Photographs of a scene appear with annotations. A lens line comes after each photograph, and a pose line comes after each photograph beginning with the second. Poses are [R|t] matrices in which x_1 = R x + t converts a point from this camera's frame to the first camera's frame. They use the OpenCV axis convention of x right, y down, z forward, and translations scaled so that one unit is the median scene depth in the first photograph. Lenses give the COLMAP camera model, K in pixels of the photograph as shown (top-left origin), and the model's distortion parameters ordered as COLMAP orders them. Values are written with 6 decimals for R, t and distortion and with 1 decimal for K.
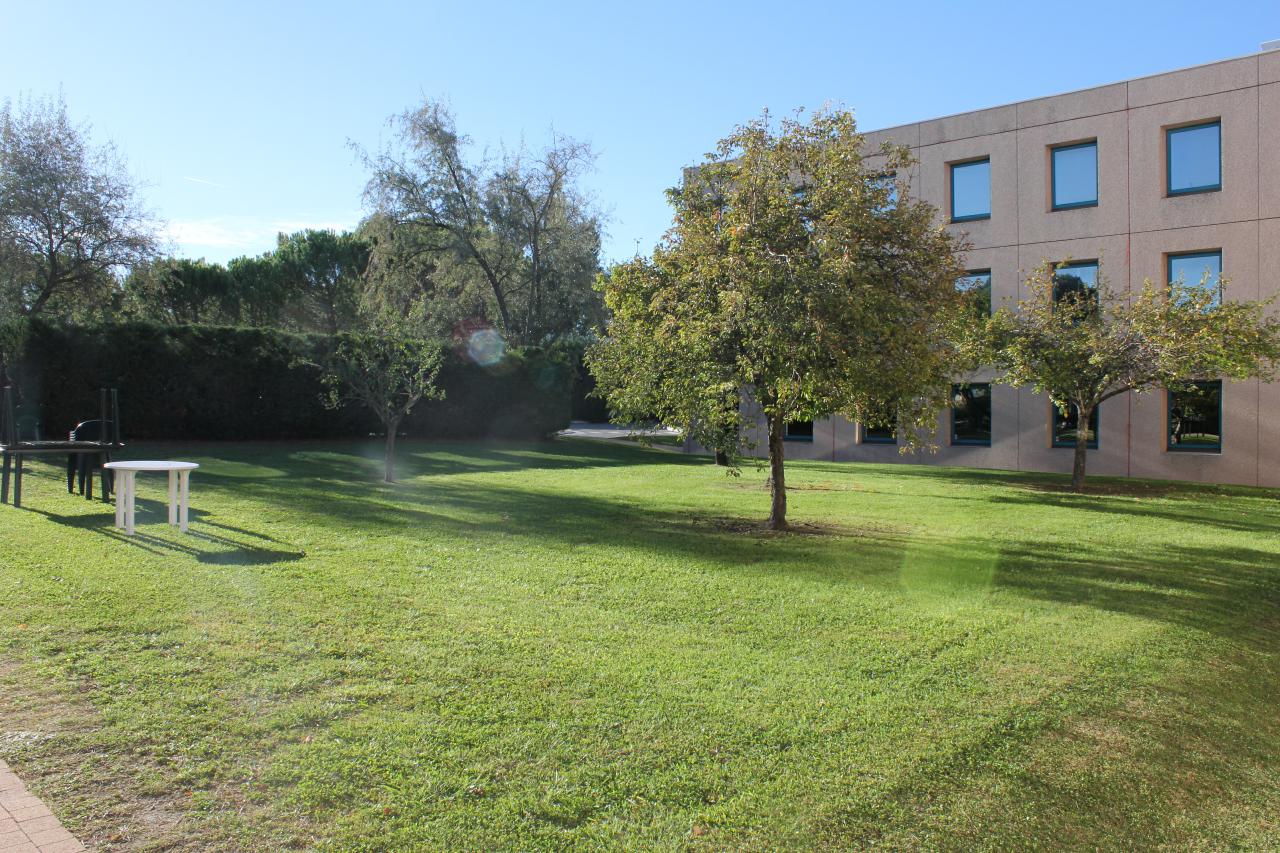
lens RADIAL K [[1093.7, 0, 640.0], [0, 1093.7, 426.5], [0, 0, 1]] dist [-0.143501, 0.154709]
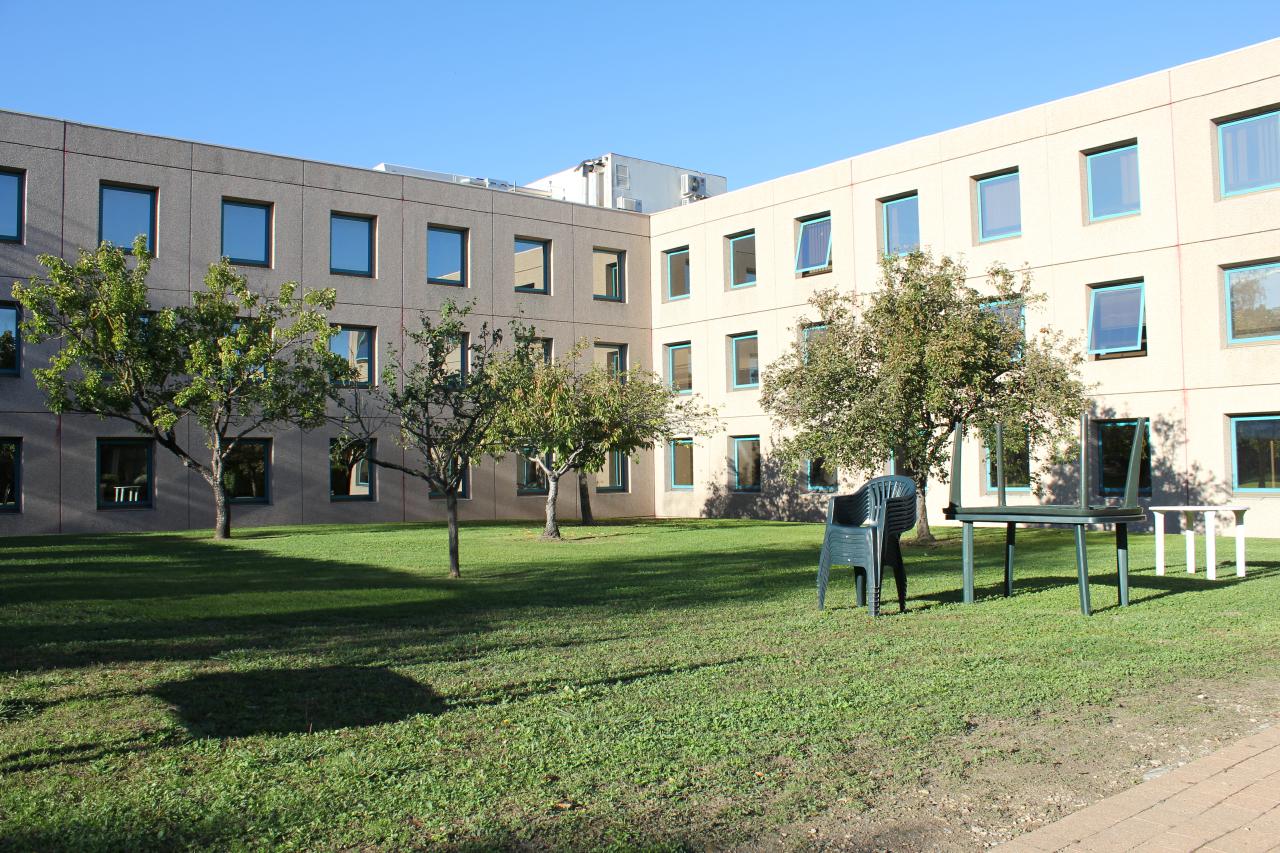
lens RADIAL K [[1093.7, 0, 640.0], [0, 1093.7, 426.5], [0, 0, 1]] dist [-0.143501, 0.154709]
pose [[0.060914, 0.037174, 0.997451, -0.629224], [0.031187, 0.998747, -0.039127, -0.002924], [-0.997656, 0.033491, 0.059679, 0.647037]]
